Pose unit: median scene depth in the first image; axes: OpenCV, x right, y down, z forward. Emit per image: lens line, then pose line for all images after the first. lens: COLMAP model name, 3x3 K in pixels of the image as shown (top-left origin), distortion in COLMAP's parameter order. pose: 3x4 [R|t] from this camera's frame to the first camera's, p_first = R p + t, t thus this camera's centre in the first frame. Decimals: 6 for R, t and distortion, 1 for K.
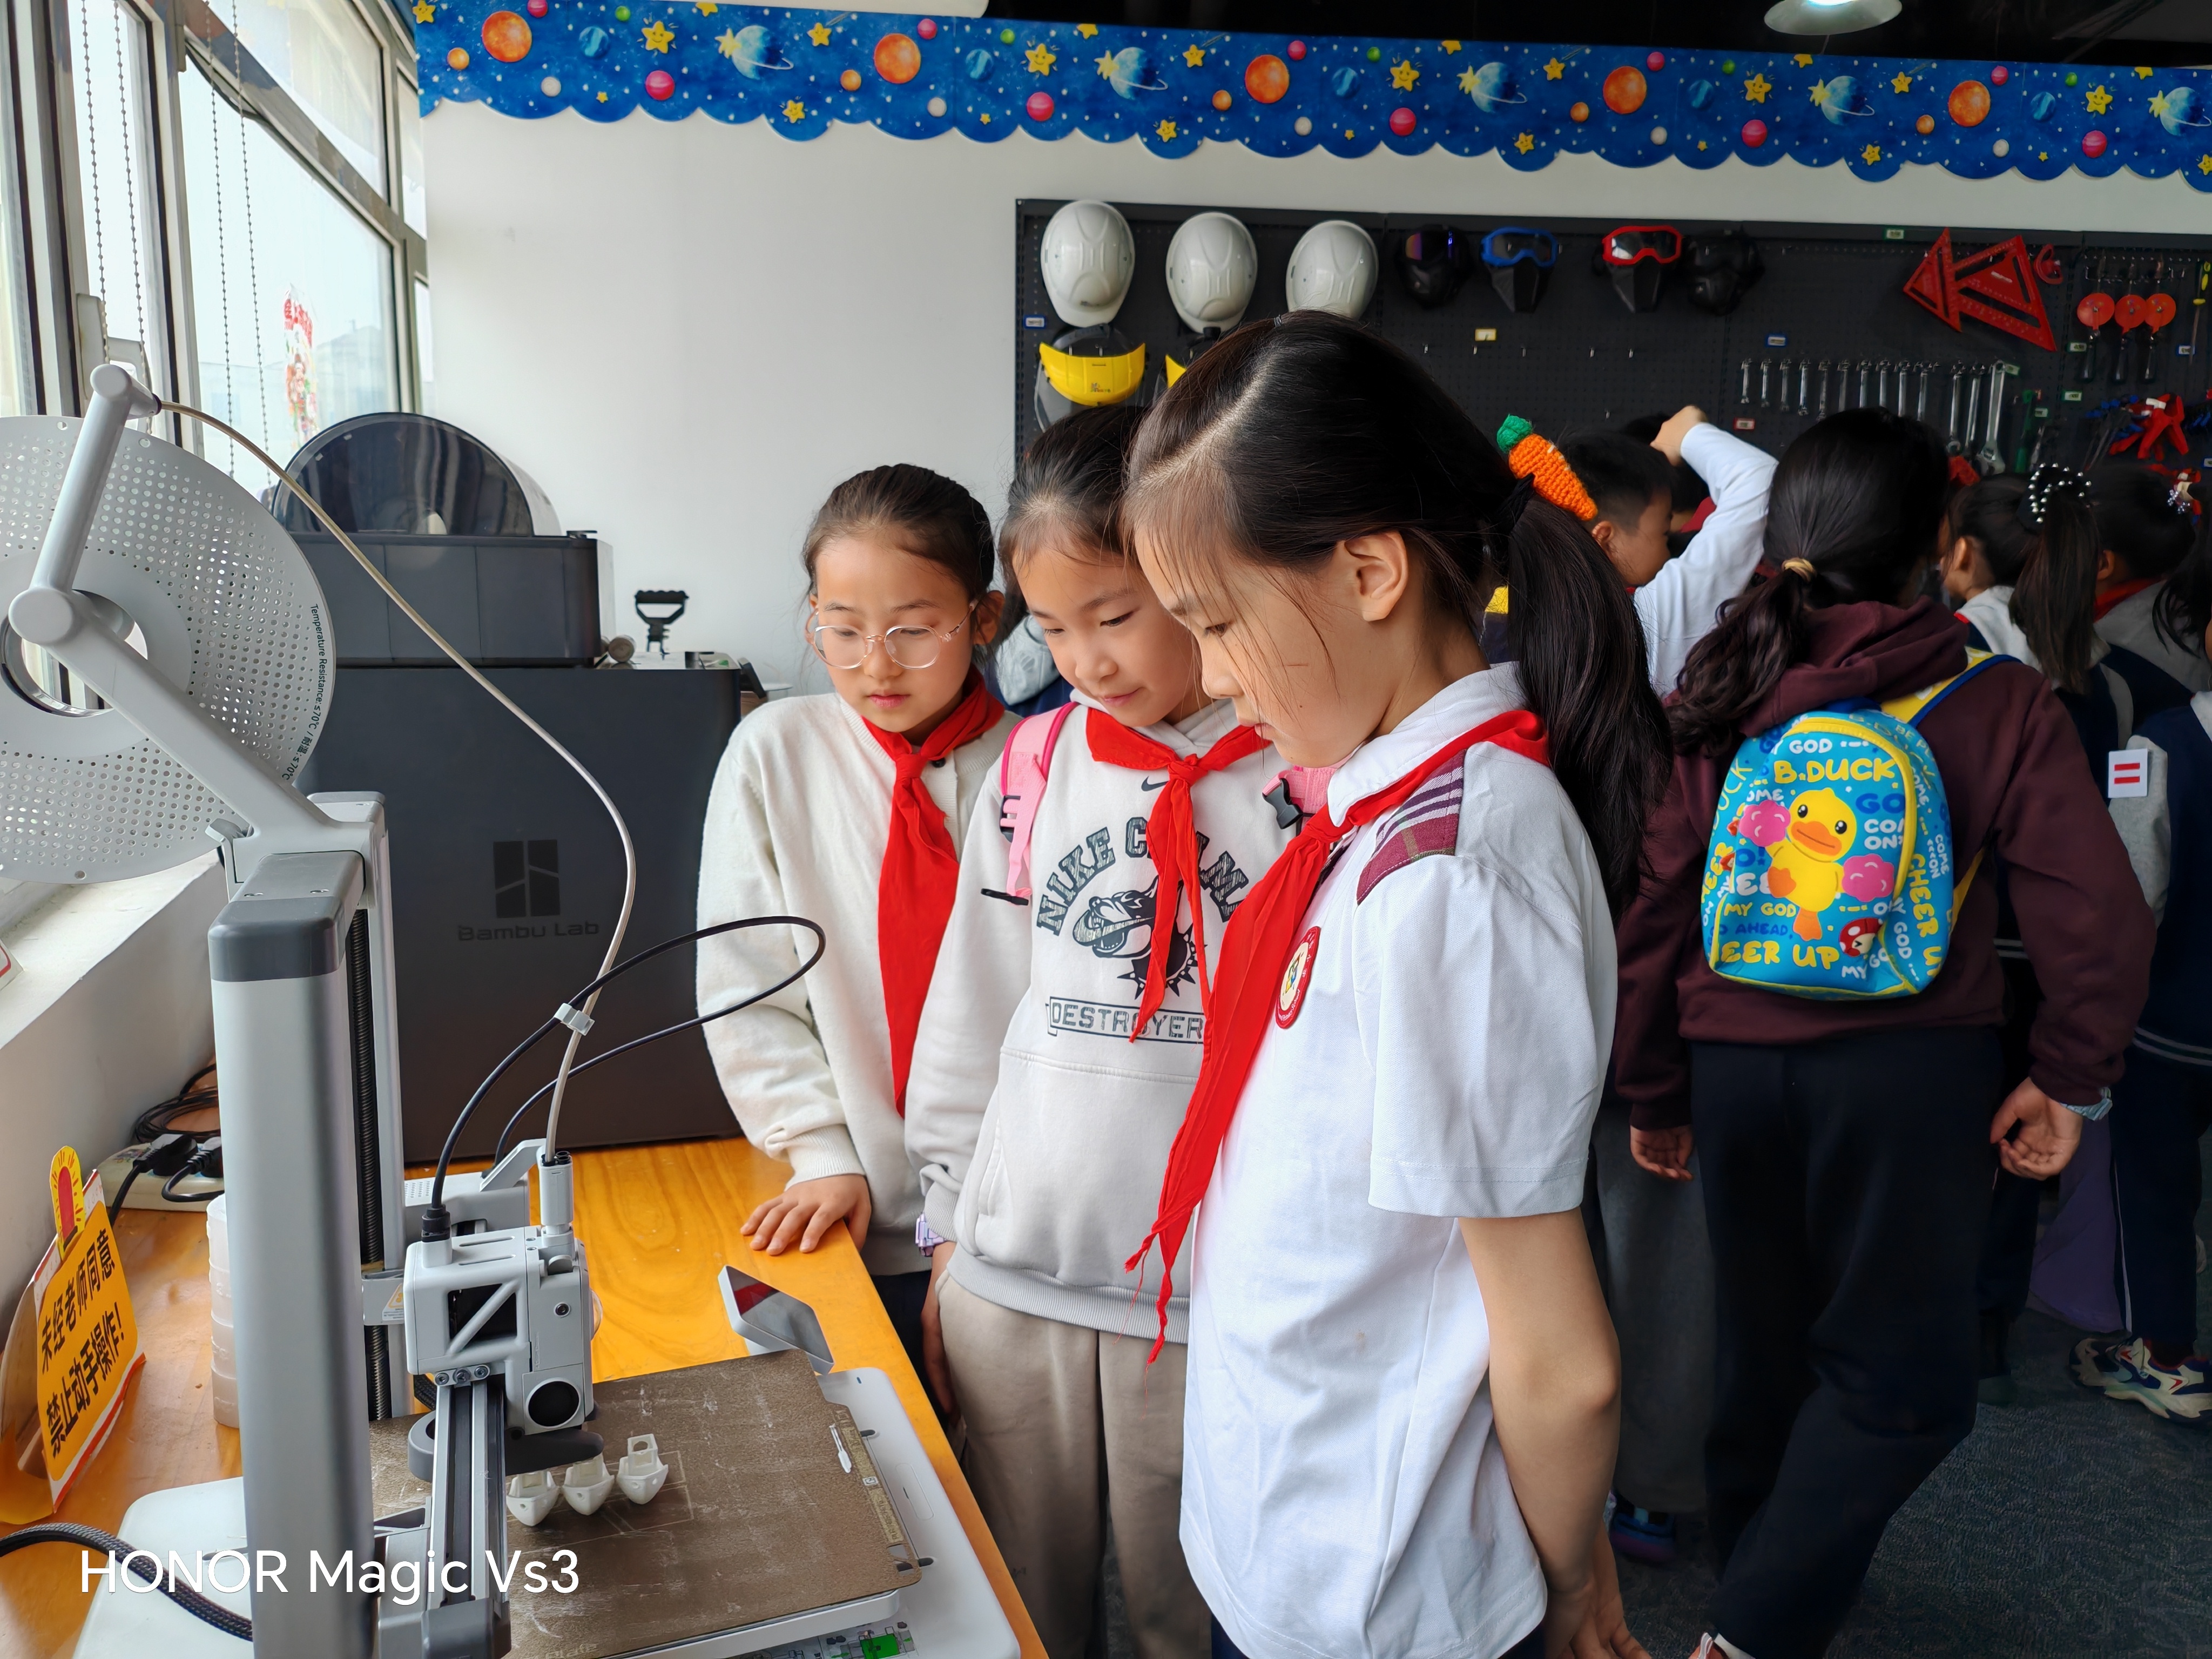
lens RADIAL K [[1643.1, 0, 1156.0], [0, 1643.1, 827.0], [0, 0, 1]] dist [0.056101, -0.038739]
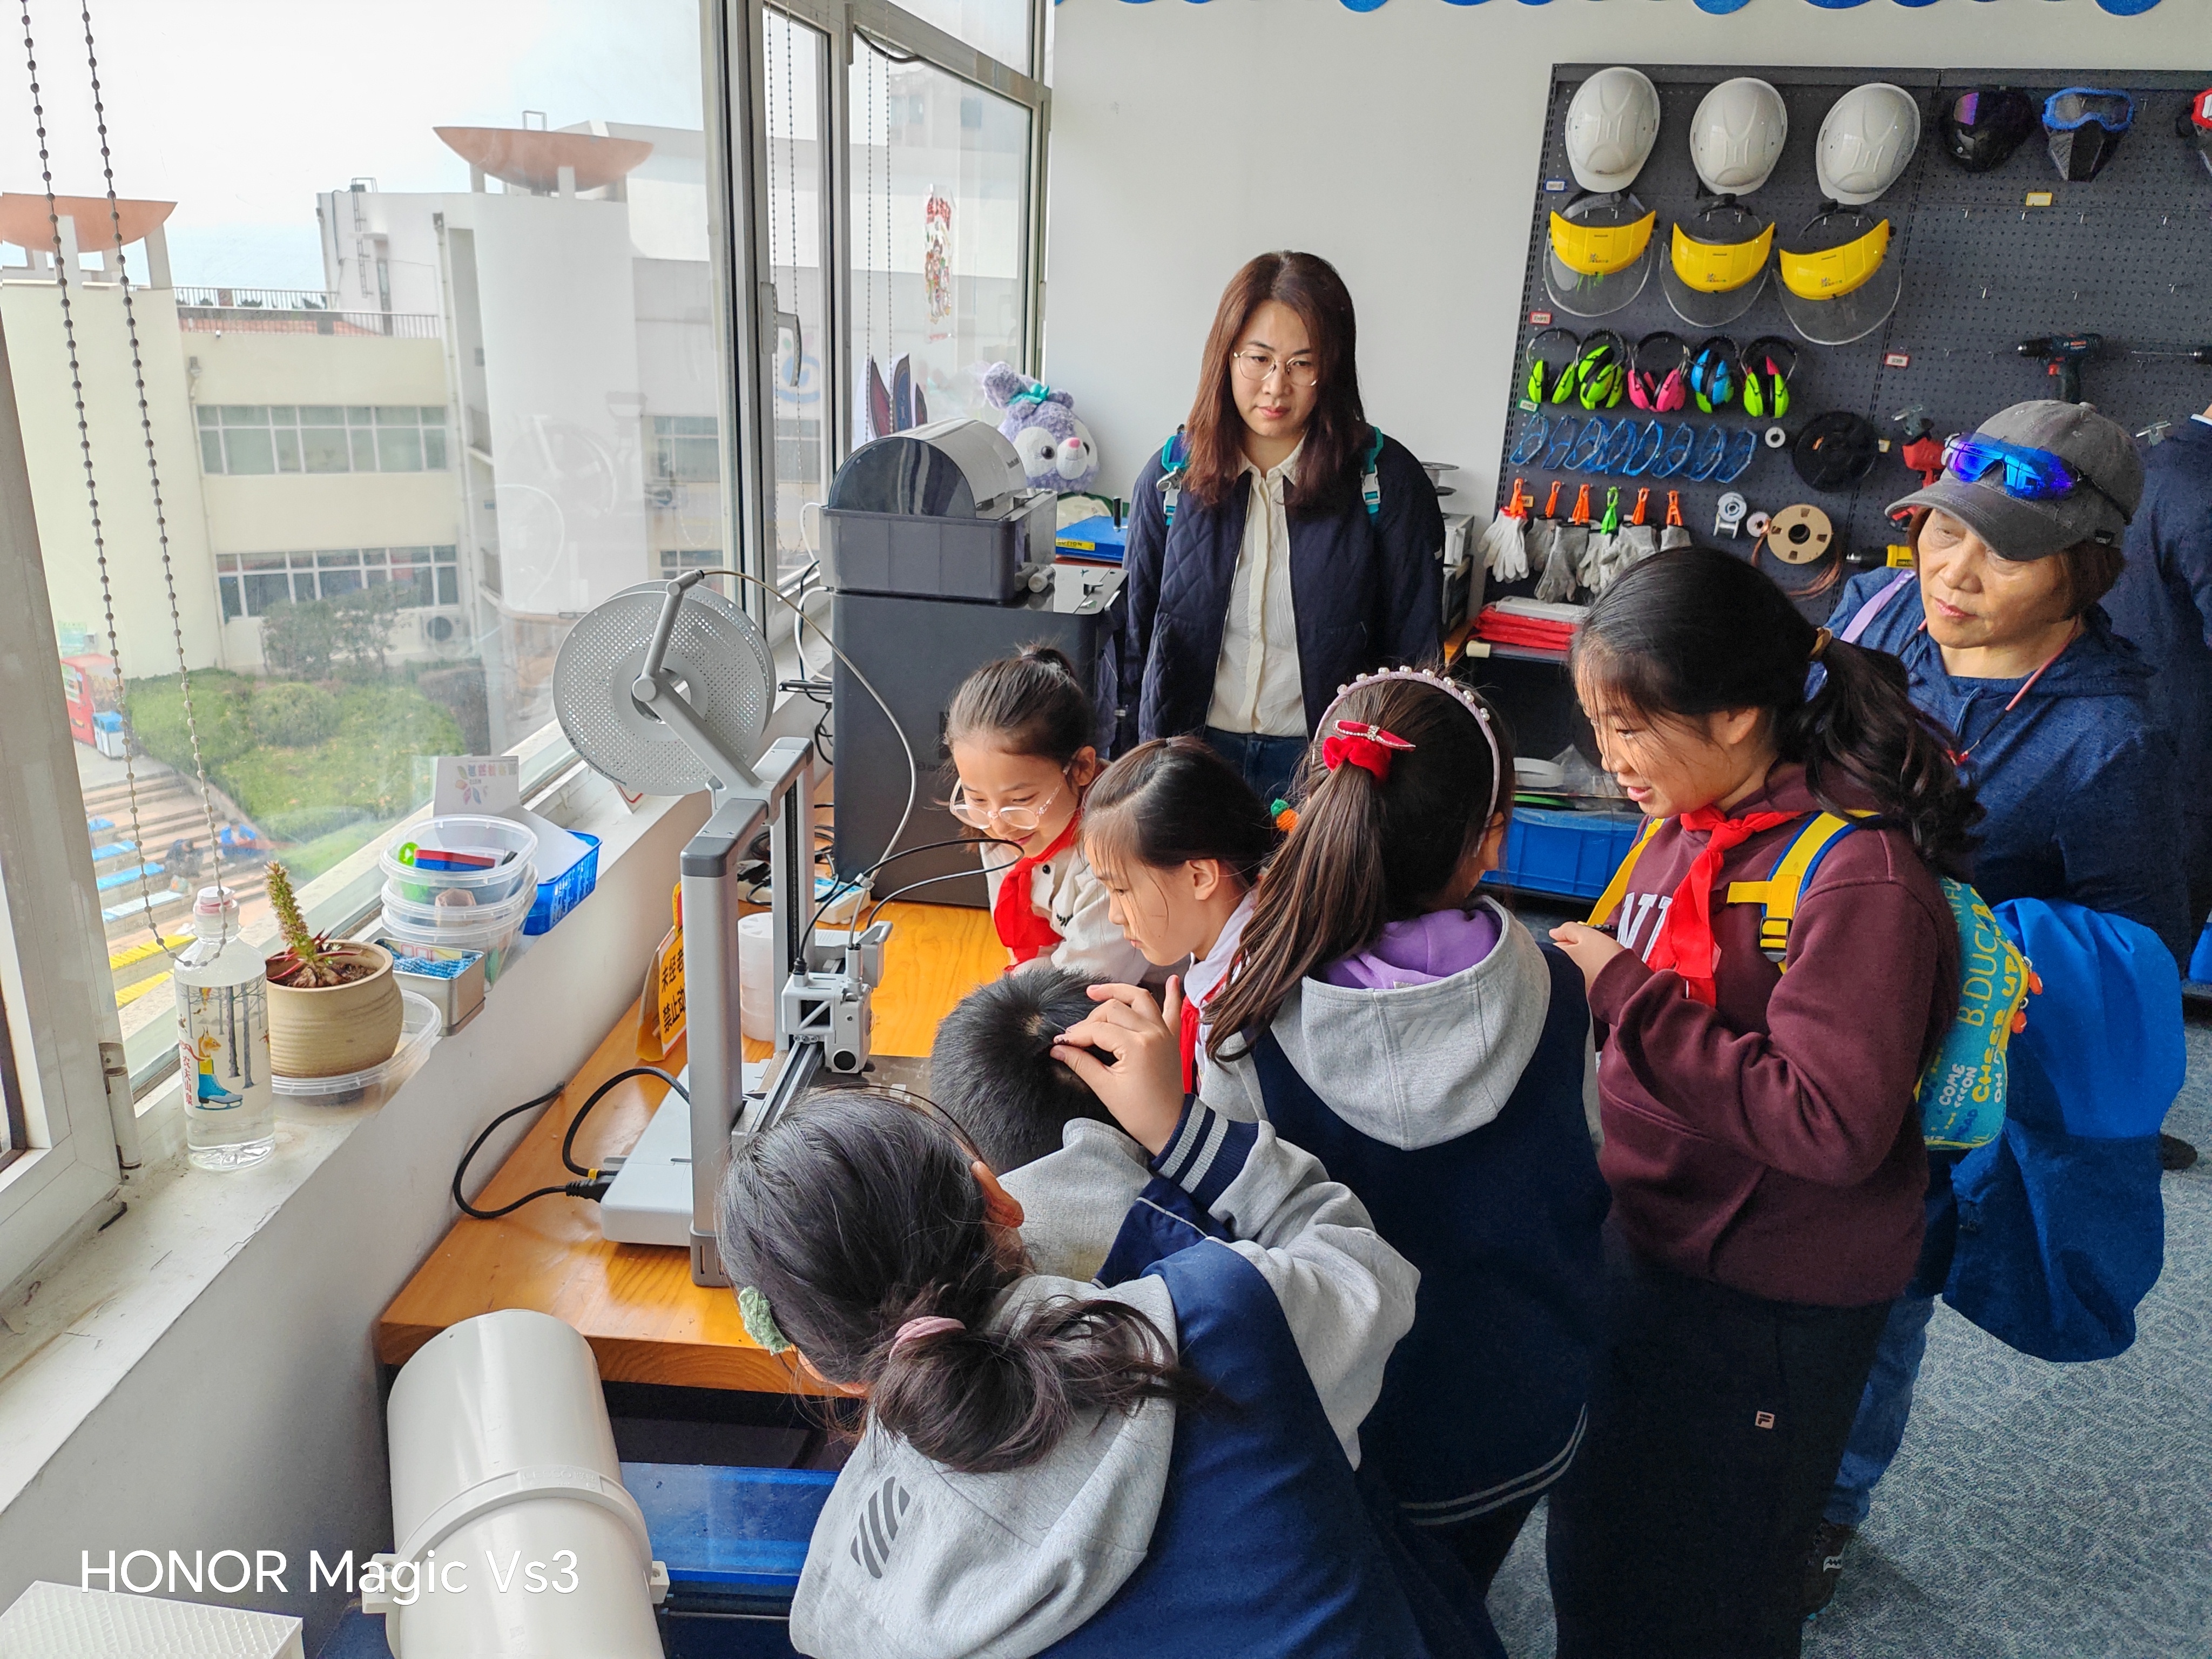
lens RADIAL K [[1638.7, 0, 1120.8], [0, 1638.7, 830.1], [0, 0, 1]] dist [0.132566, -0.190178]
pose [[0.914022, 0.157979, -0.373639, 0.141198], [-0.094332, 0.978578, 0.182994, -0.071784], [0.394545, -0.132014, 0.909344, -0.145636]]
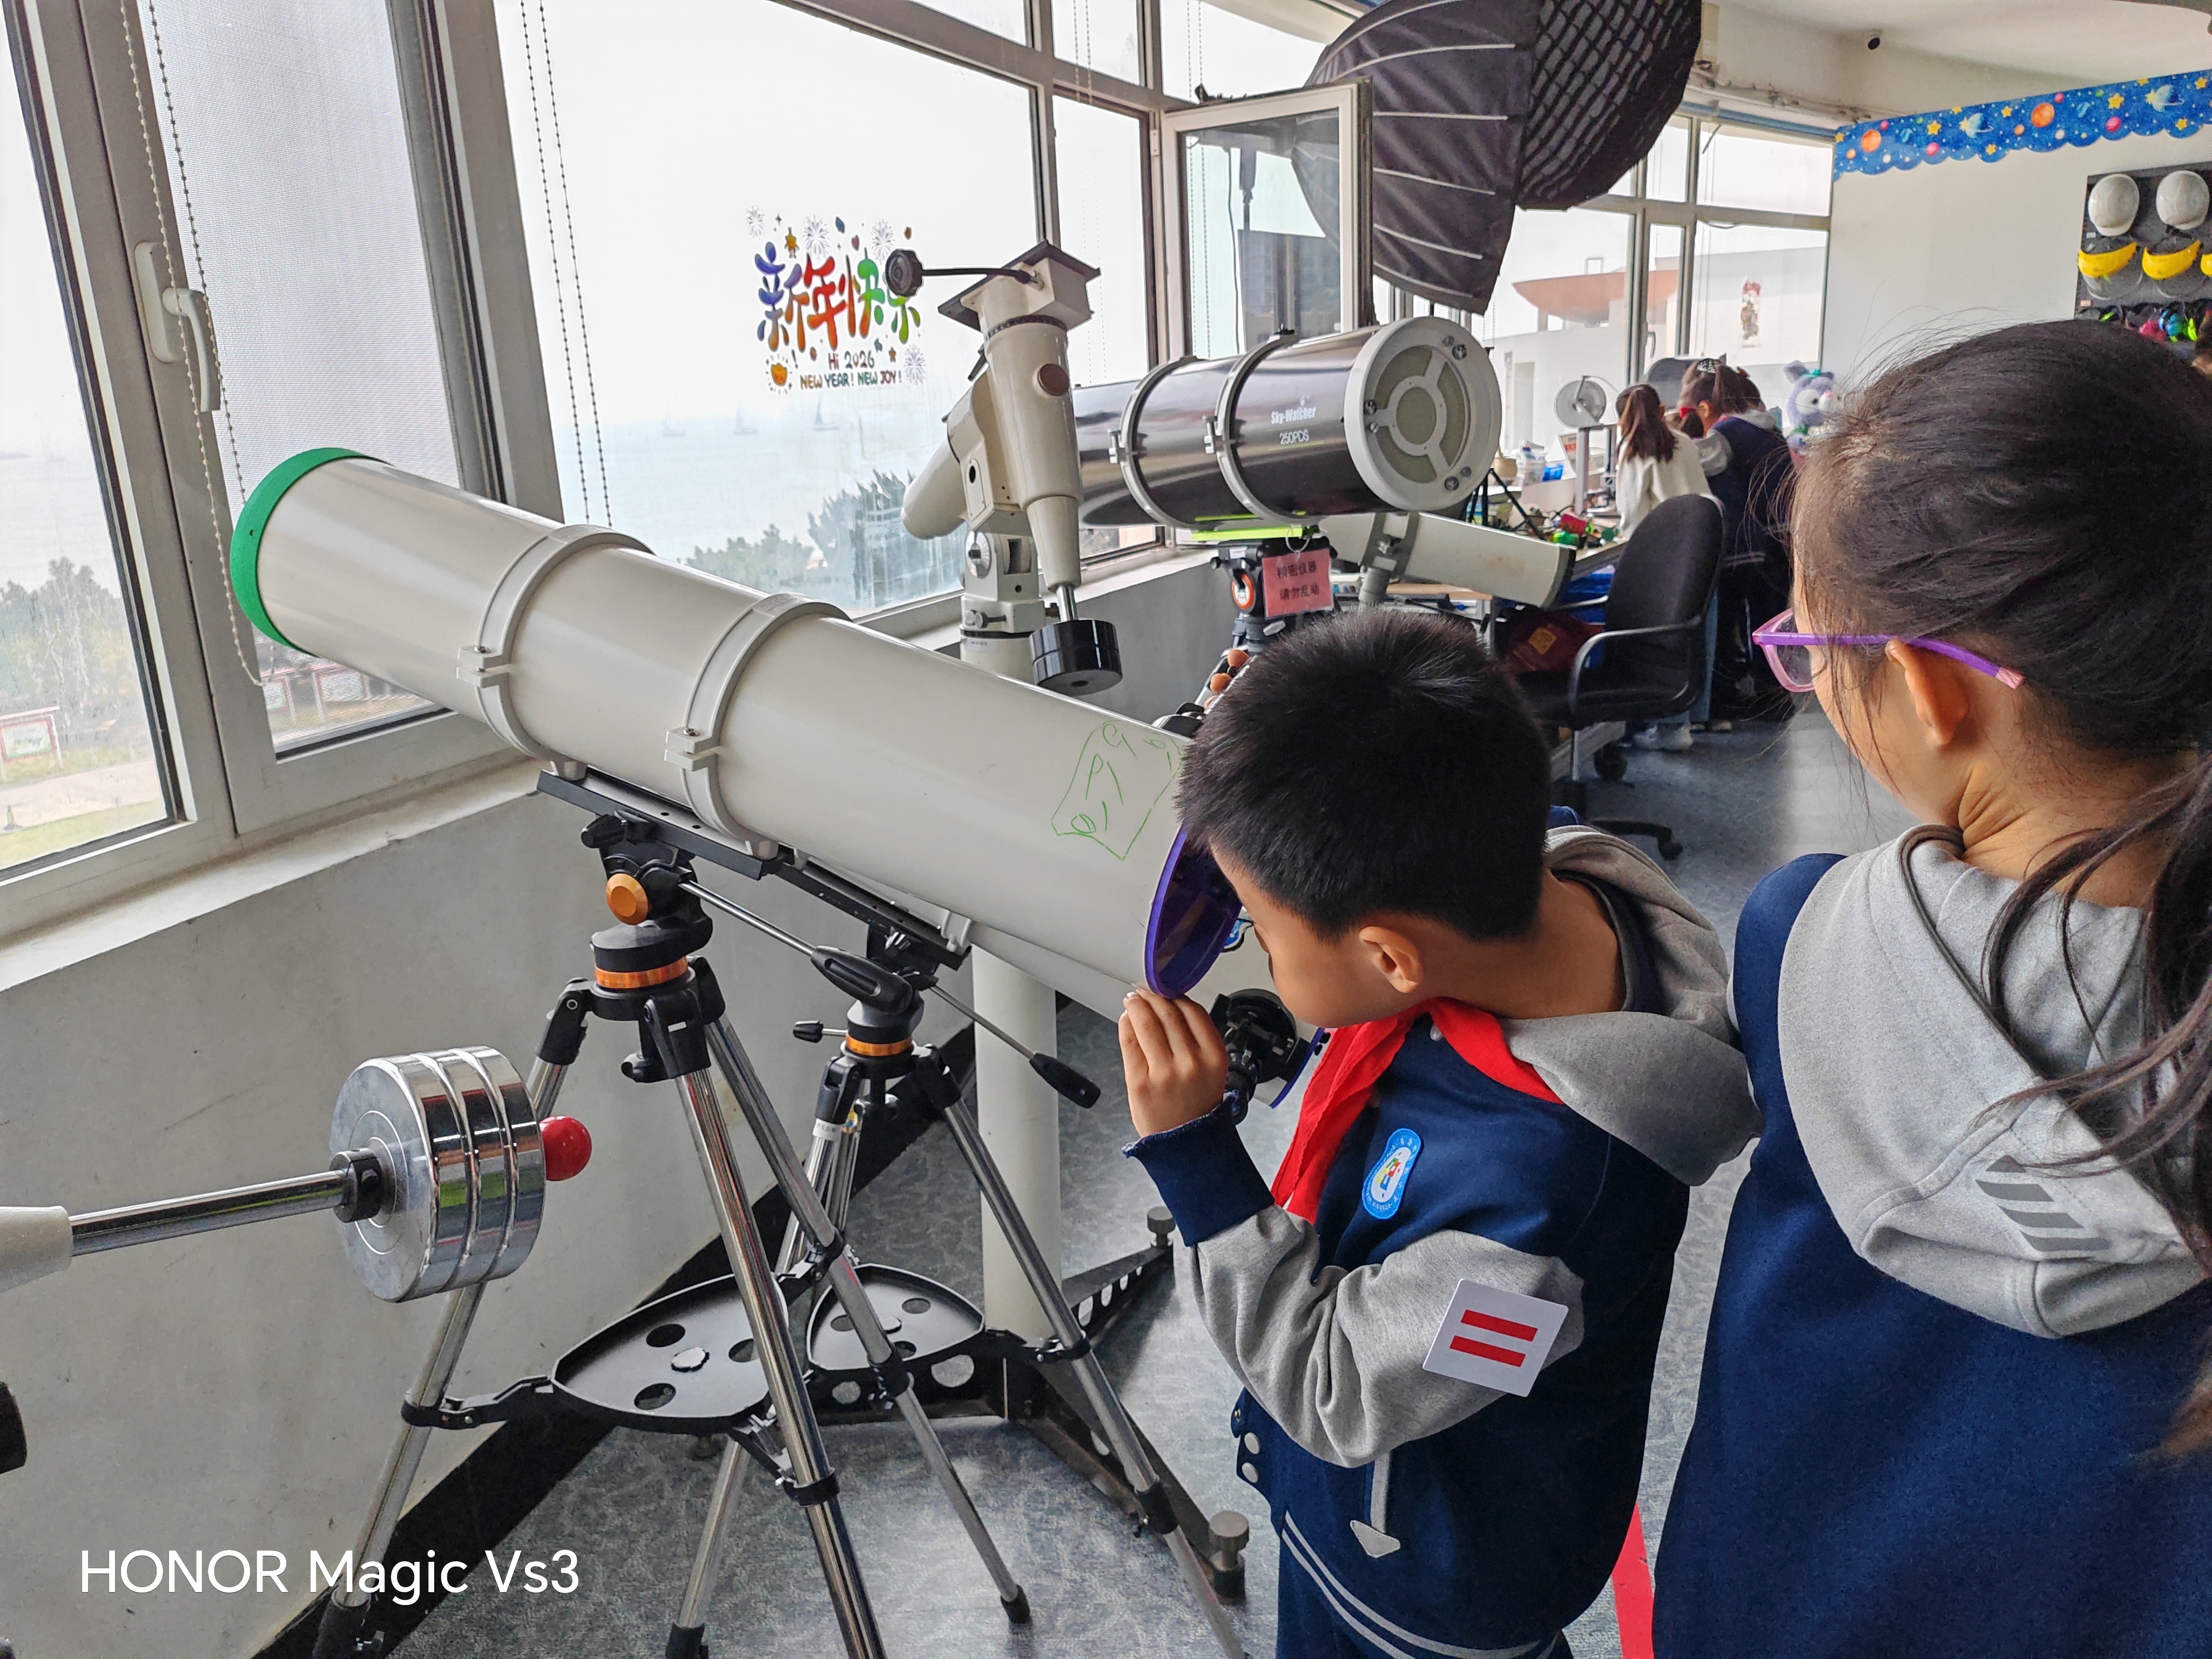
lens RADIAL K [[1643.1, 0, 1156.0], [0, 1643.1, 827.0], [0, 0, 1]] dist [0.056101, -0.038739]
pose [[0.553910, 0.176420, -0.813671, 1.123932], [-0.072522, 0.983801, 0.163938, 0.163904], [0.829412, -0.031797, 0.557732, -1.166362]]
